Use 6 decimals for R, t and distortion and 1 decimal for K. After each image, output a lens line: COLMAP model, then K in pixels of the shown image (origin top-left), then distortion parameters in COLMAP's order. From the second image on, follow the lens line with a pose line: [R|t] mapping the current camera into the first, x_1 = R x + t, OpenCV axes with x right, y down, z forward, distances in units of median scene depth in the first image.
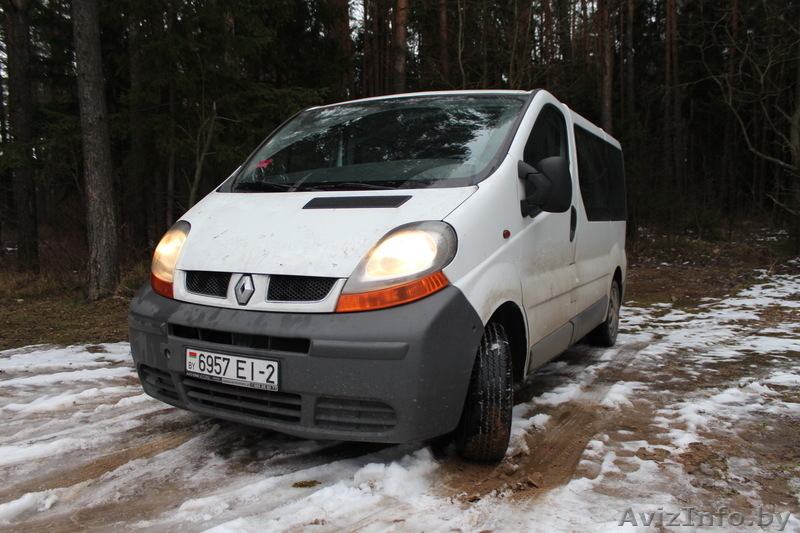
lens RADIAL K [[669.5, 0, 403.3], [0, 669.5, 267.6], [0, 0, 1]] dist [-0.147072, 0.124698]
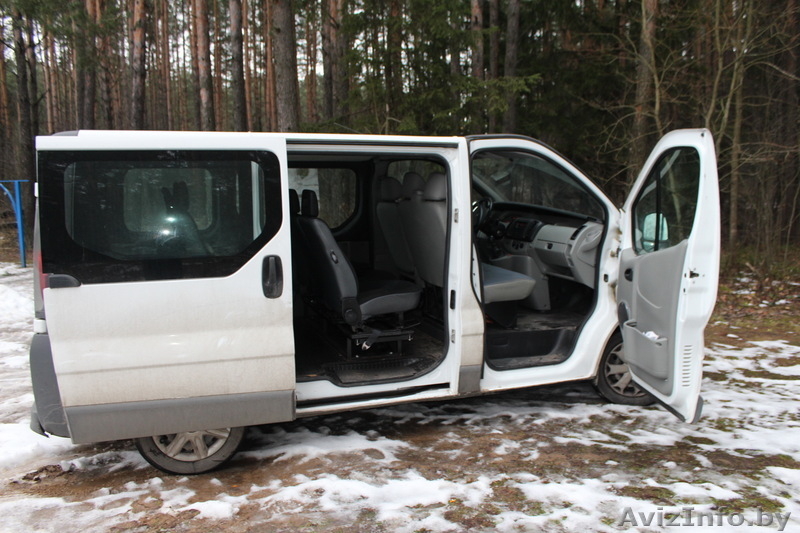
lens RADIAL K [[669.5, 0, 403.3], [0, 669.5, 267.6], [0, 0, 1]] dist [-0.147072, 0.124698]
pose [[0.763605, 0.076244, -0.641167, 1.170357], [-0.033862, 0.996366, 0.078153, -0.171697], [0.644796, -0.037967, 0.763412, 0.405748]]
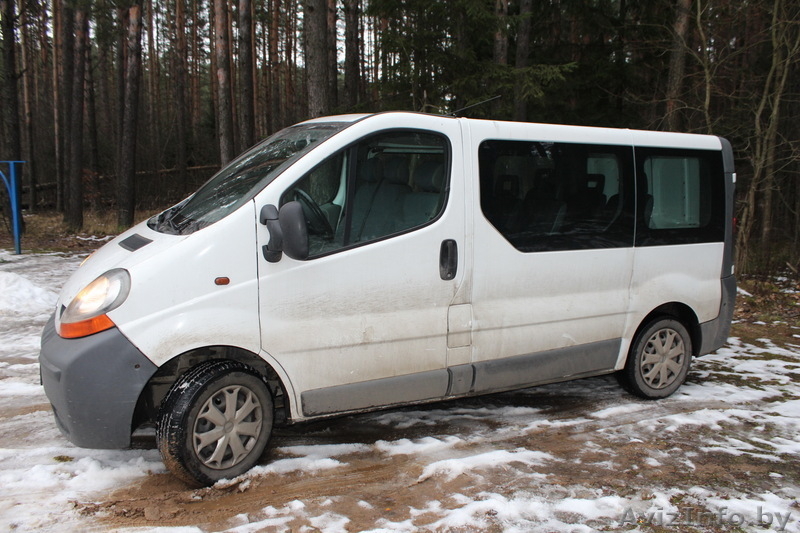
lens RADIAL K [[669.5, 0, 403.3], [0, 669.5, 267.6], [0, 0, 1]] dist [-0.147072, 0.124698]
pose [[0.795566, 0.096036, -0.598207, 0.874631], [-0.053522, 0.994637, 0.088498, -0.155994], [0.603498, -0.038389, 0.796440, 0.308783]]
